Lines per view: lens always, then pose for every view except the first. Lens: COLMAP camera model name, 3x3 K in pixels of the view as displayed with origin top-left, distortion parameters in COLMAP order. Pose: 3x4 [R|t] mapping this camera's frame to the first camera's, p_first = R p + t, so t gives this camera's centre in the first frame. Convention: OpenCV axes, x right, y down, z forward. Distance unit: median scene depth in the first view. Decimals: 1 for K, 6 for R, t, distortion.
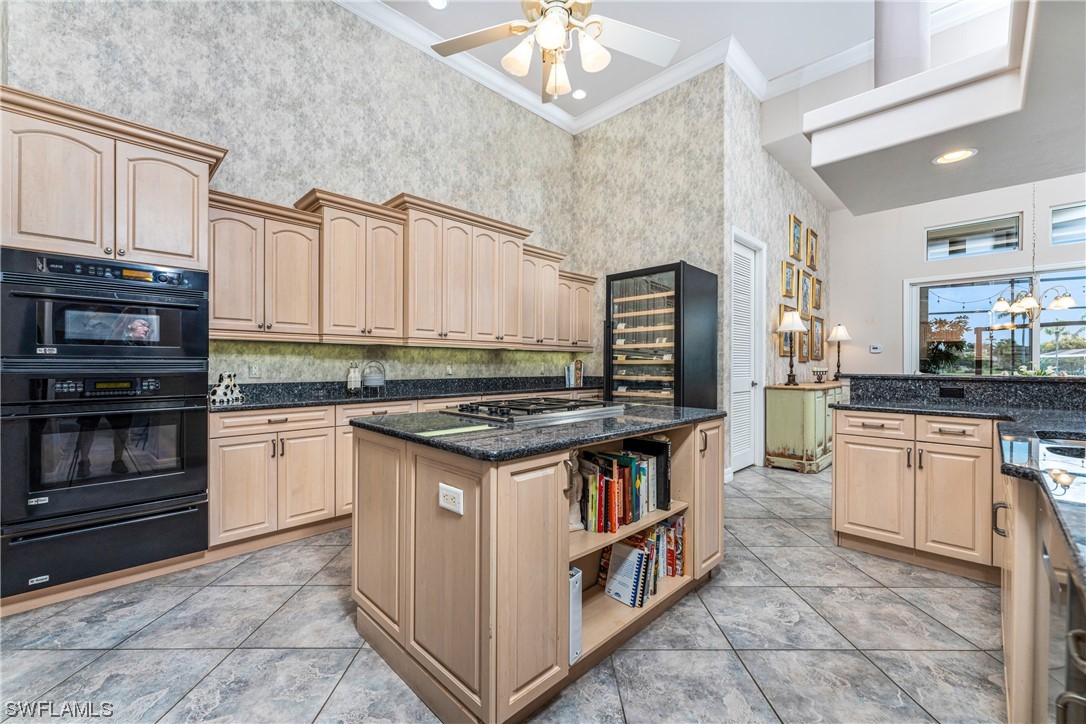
lens RADIAL K [[434.4, 0, 539.6], [0, 434.4, 356.8], [0, 0, 1]] dist [0.002244, -0.000851]
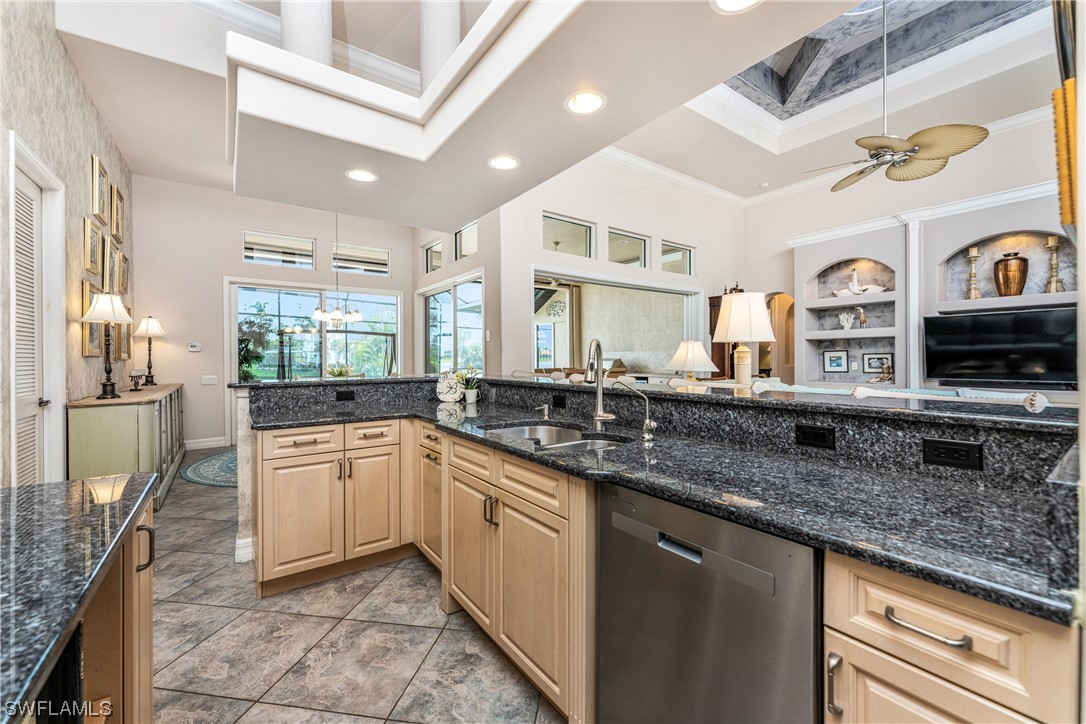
lens RADIAL K [[434.4, 0, 544.4], [0, 434.4, 357.7], [0, 0, 1]] dist [0.002244, -0.000851]
pose [[0.145974, -0.005269, 0.989274, -0.038076], [-0.009962, 0.999927, 0.006795, -0.026380], [-0.989238, -0.010847, 0.145911, 0.404174]]
